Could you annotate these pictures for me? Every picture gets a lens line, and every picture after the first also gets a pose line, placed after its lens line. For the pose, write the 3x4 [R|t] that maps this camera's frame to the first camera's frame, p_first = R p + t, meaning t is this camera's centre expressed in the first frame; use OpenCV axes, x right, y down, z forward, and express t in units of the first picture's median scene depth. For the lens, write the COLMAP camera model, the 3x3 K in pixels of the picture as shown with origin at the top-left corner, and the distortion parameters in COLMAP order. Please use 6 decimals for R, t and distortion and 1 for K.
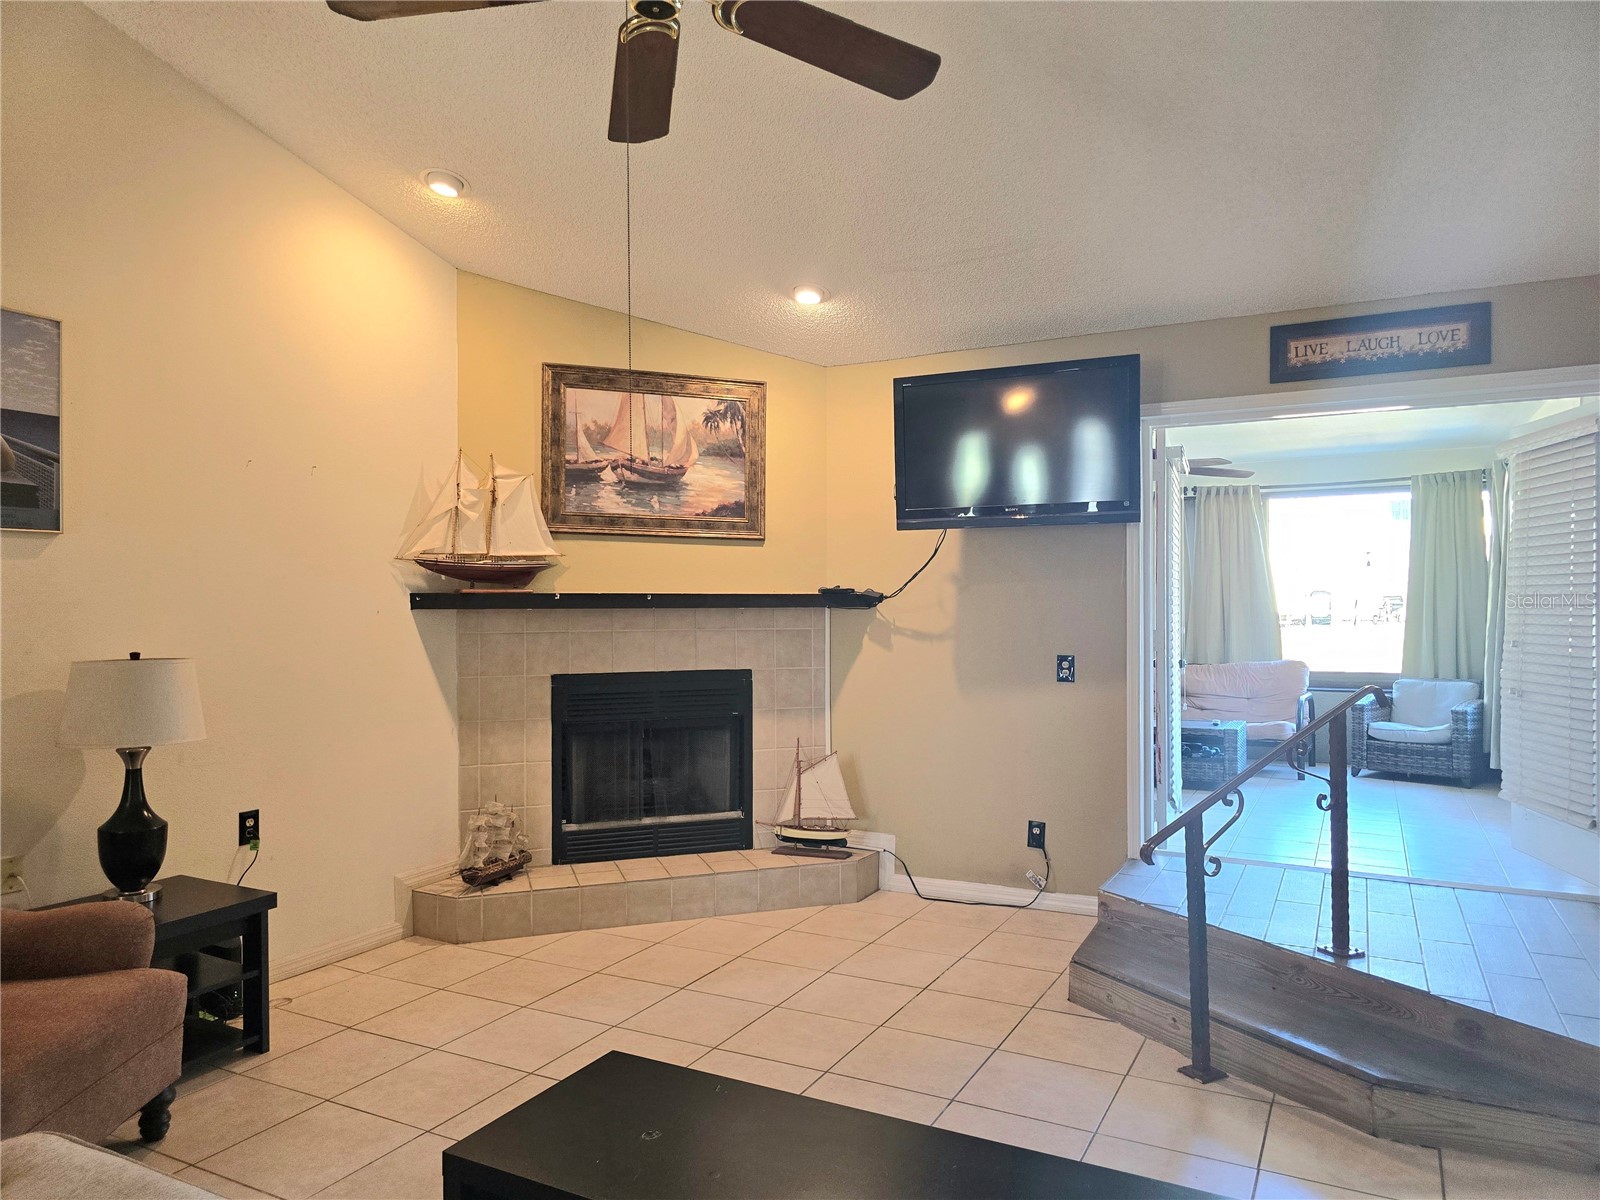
lens RADIAL K [[1072.3, 0, 822.3], [0, 1072.3, 625.0], [0, 0, 1]] dist [0.050850, -0.043762]
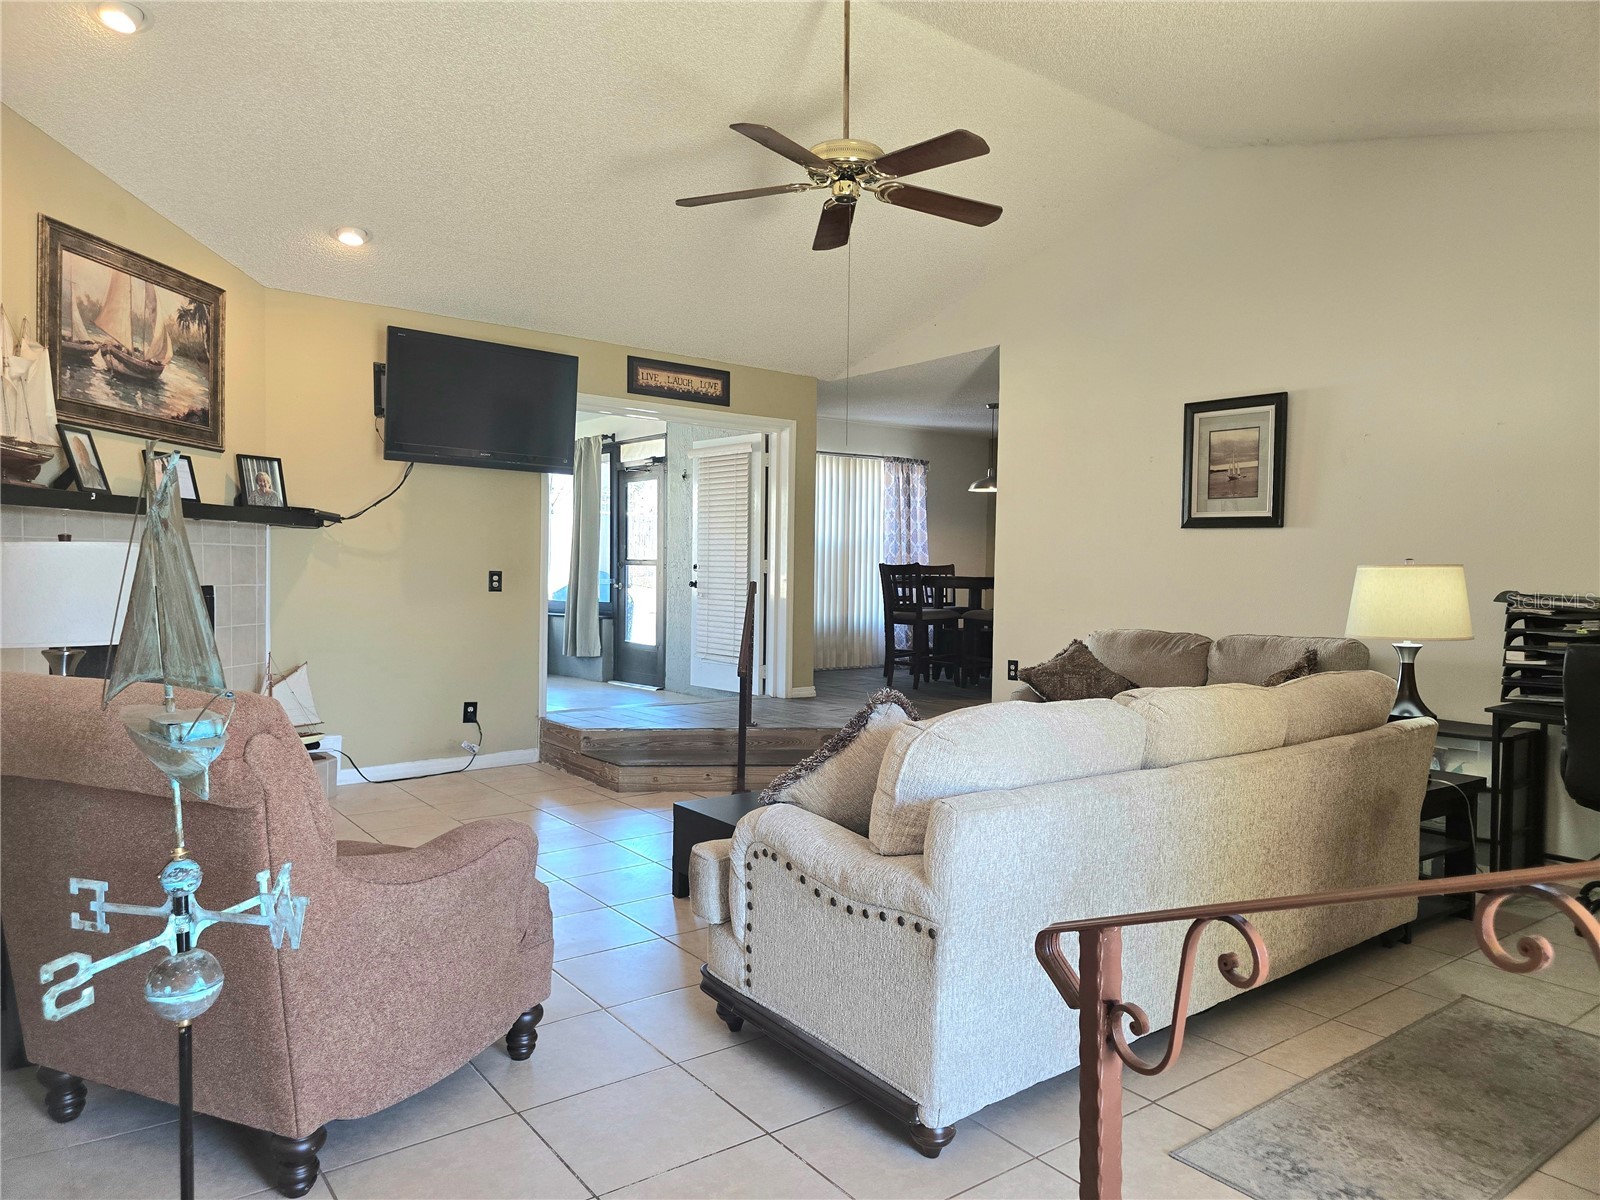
lens RADIAL K [[1072.3, 0, 806.3], [0, 1072.3, 609.2], [0, 0, 1]] dist [0.050850, -0.043762]
pose [[0.431973, -0.023267, 0.901586, -0.747230], [-0.009974, 0.999483, 0.030573, 0.029596], [-0.901831, -0.022199, 0.431518, 0.095241]]
